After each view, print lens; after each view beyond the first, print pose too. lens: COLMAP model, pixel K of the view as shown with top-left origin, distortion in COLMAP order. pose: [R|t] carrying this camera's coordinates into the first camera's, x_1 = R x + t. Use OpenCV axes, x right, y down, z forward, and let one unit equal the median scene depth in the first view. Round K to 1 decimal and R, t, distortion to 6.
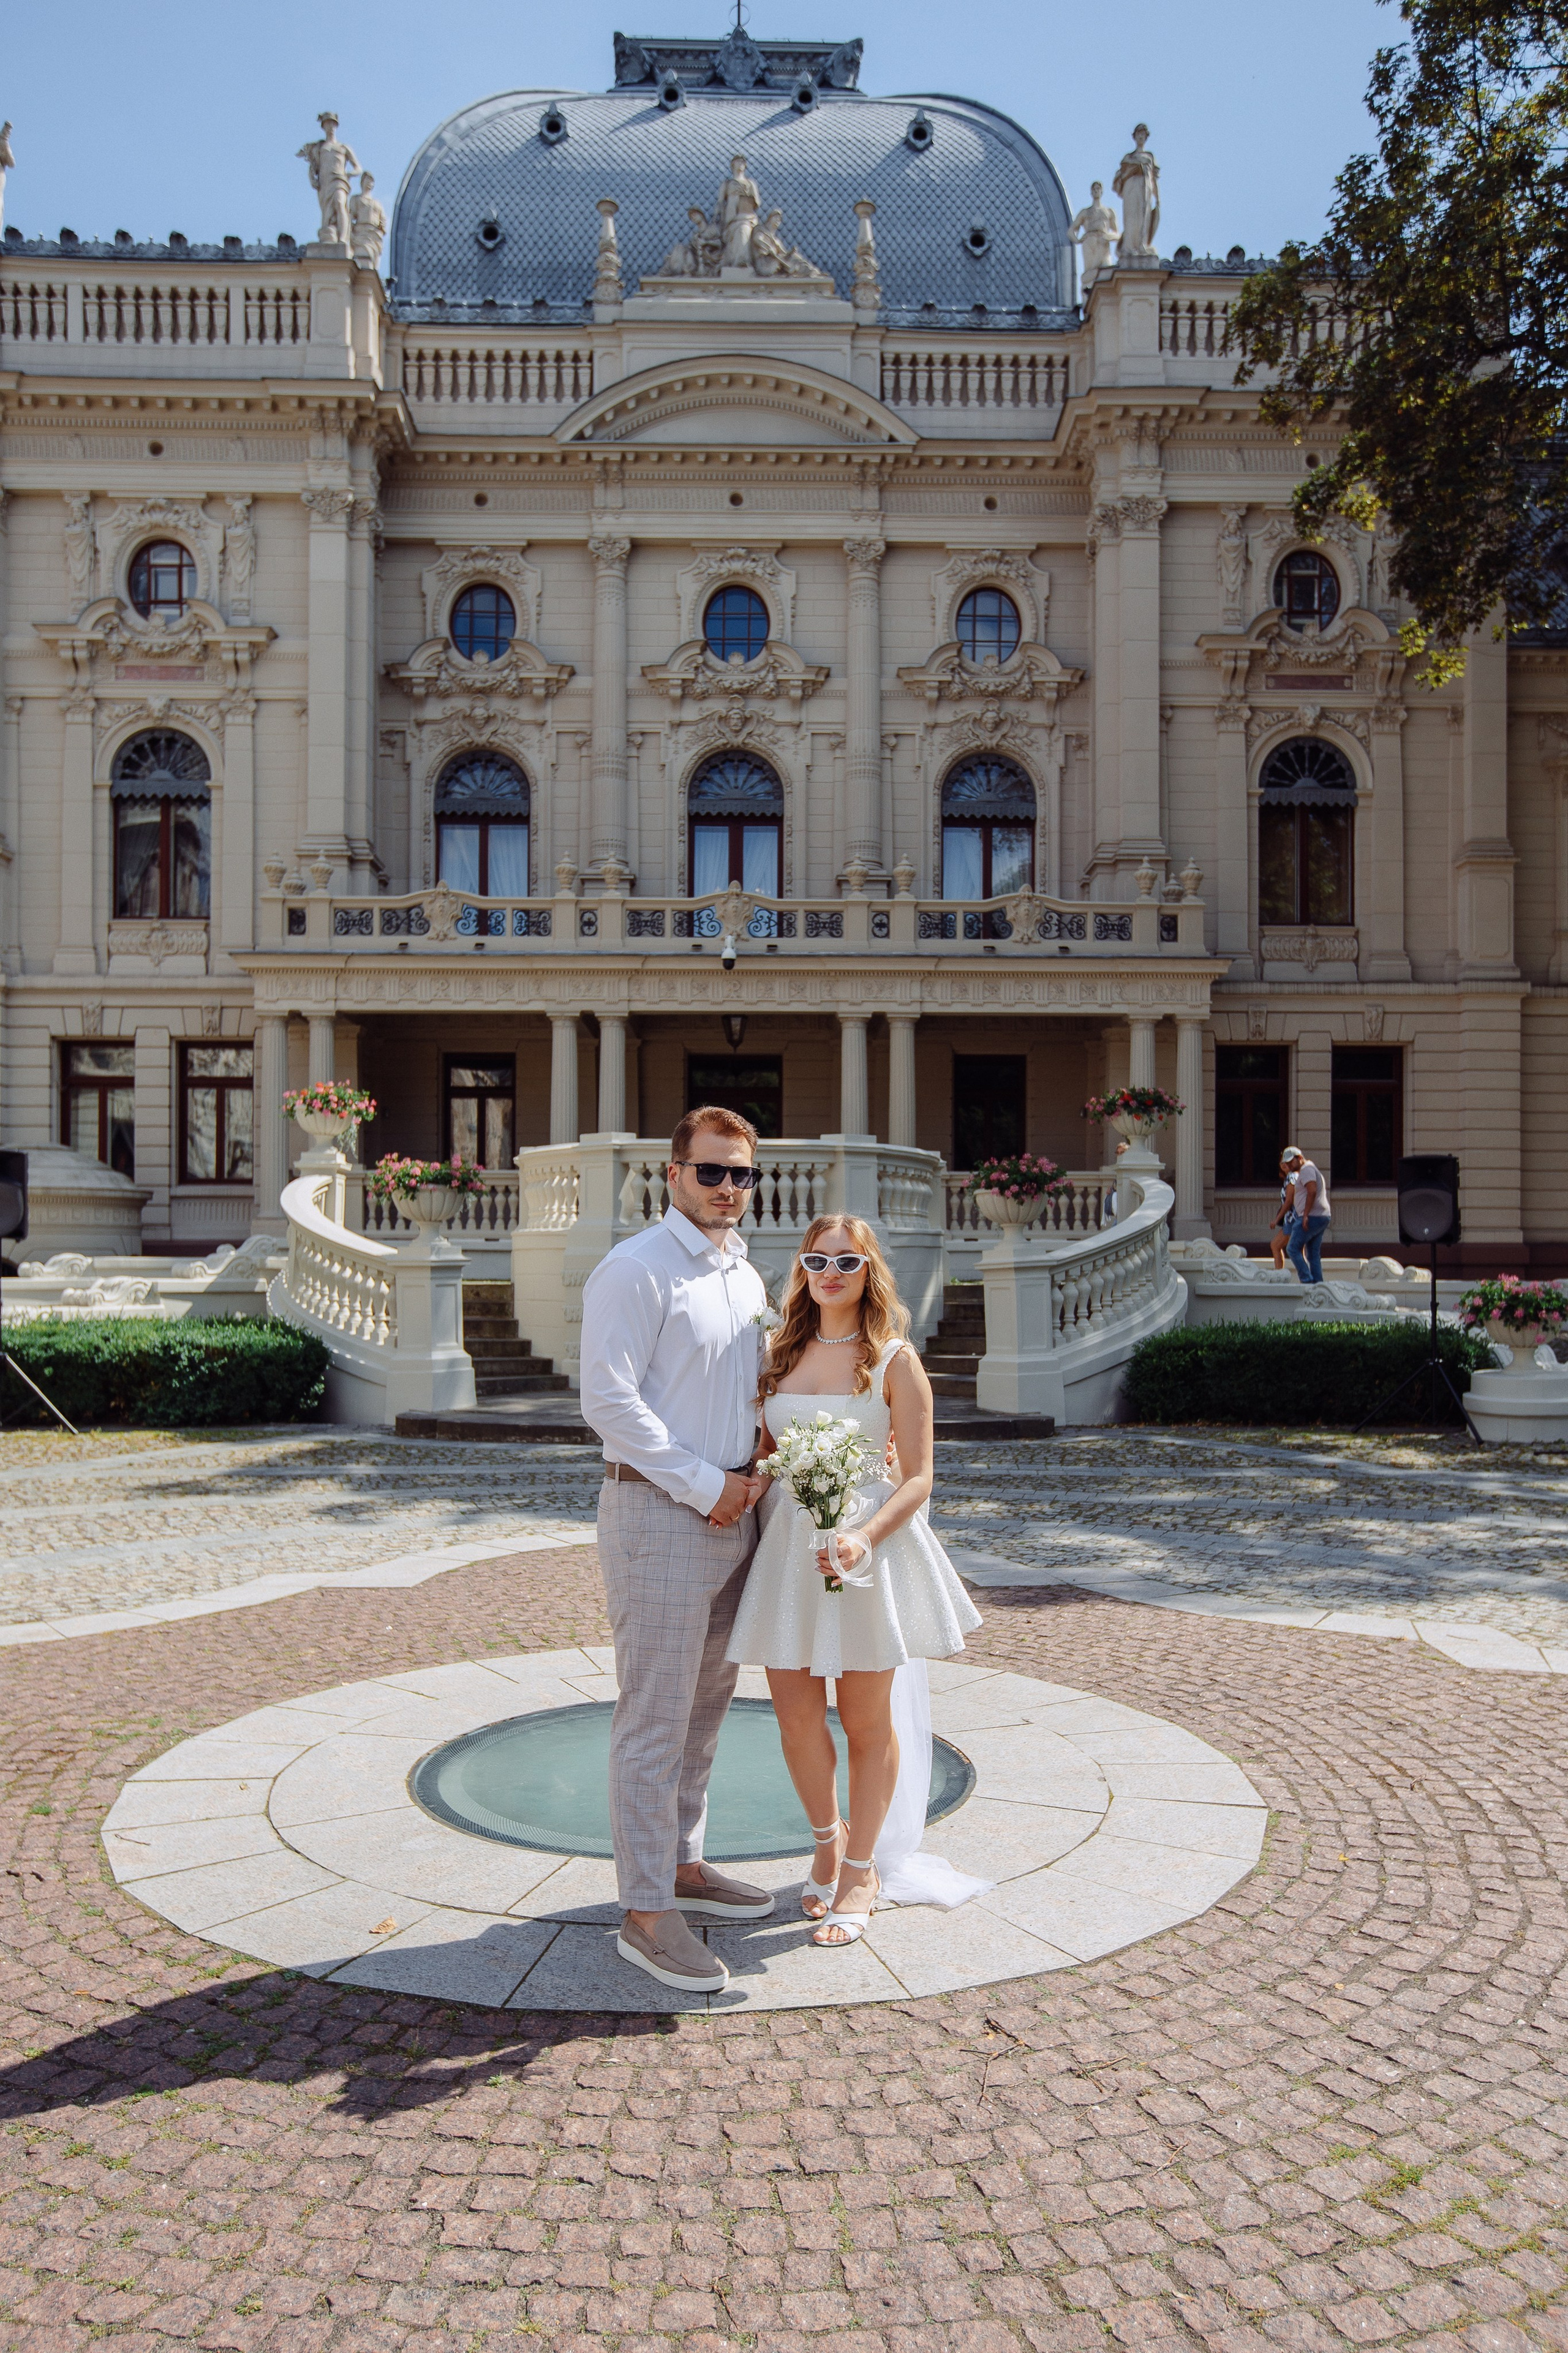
lens RADIAL K [[3117.1, 0, 784.0], [0, 3117.1, 1176.5], [0, 0, 1]] dist [0.032304, 0.025705]
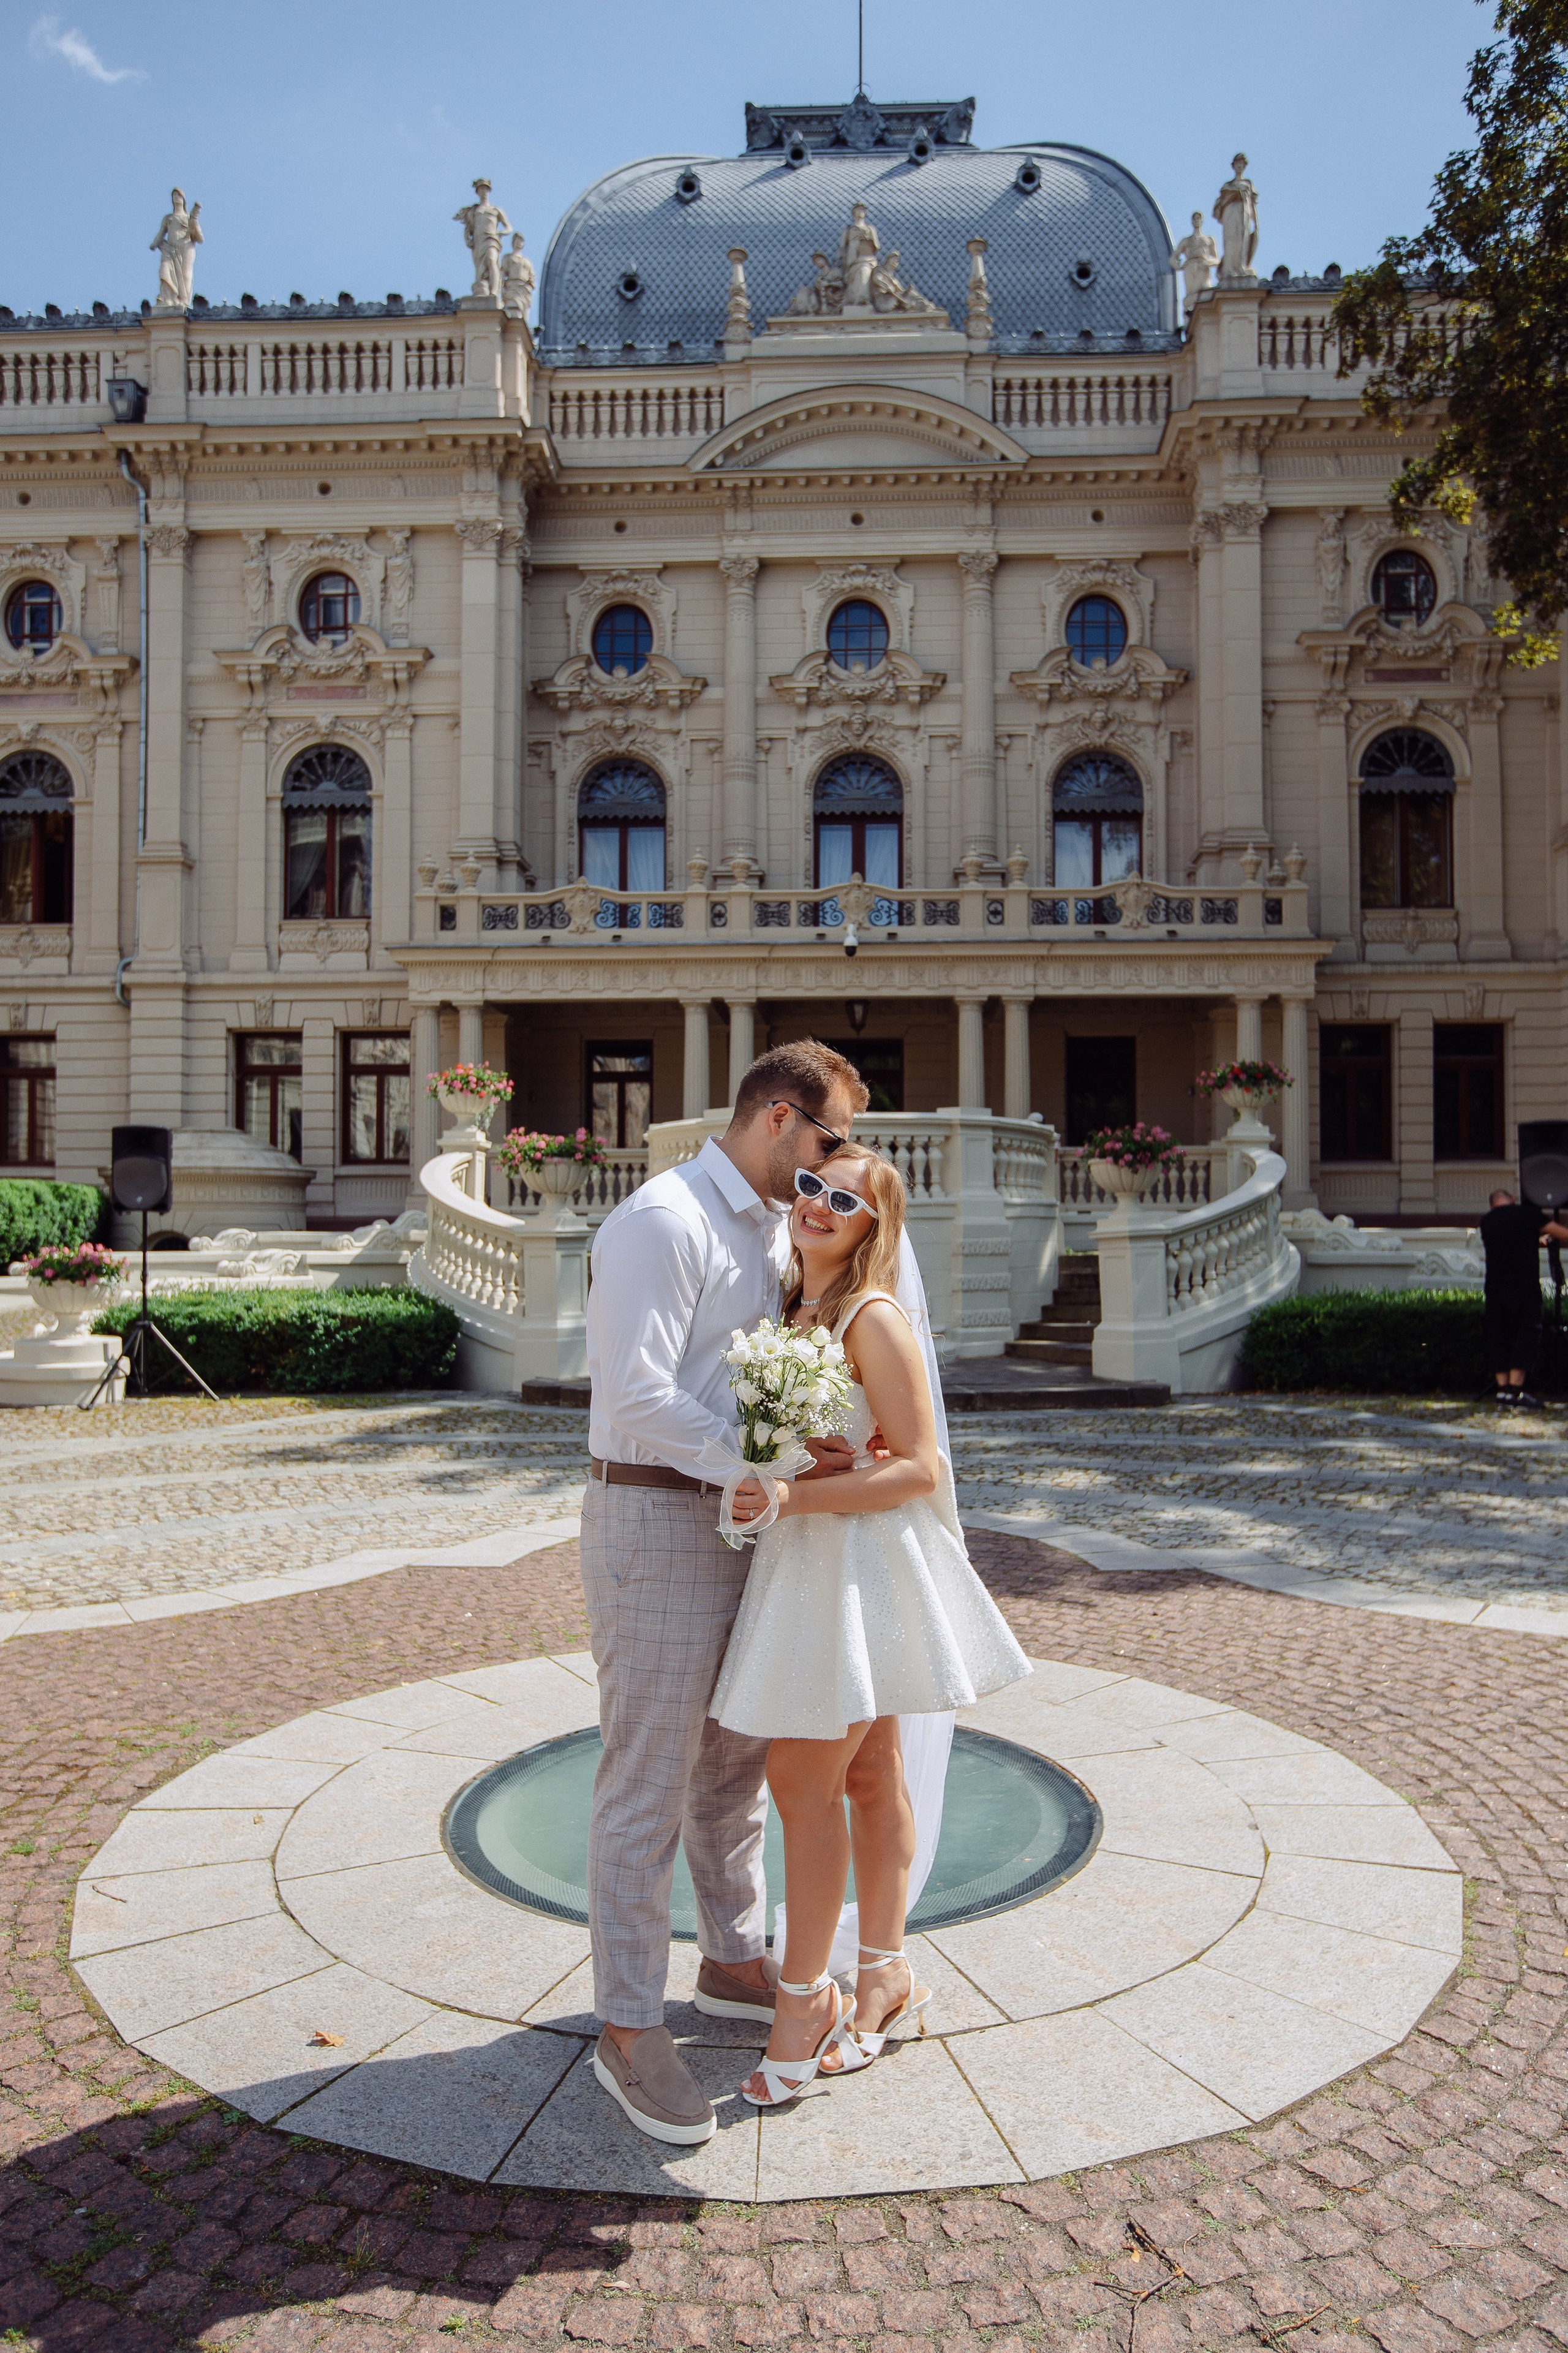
lens RADIAL K [[2563.8, 0, 774.0], [0, 2563.8, 1122.0], [0, 0, 1]] dist [-0.004939, 0.169728]
pose [[0.998297, -0.005455, -0.058081, 0.006185], [0.004218, 0.999762, -0.021397, 0.007610], [0.058184, 0.021115, 0.998083, 0.132498]]
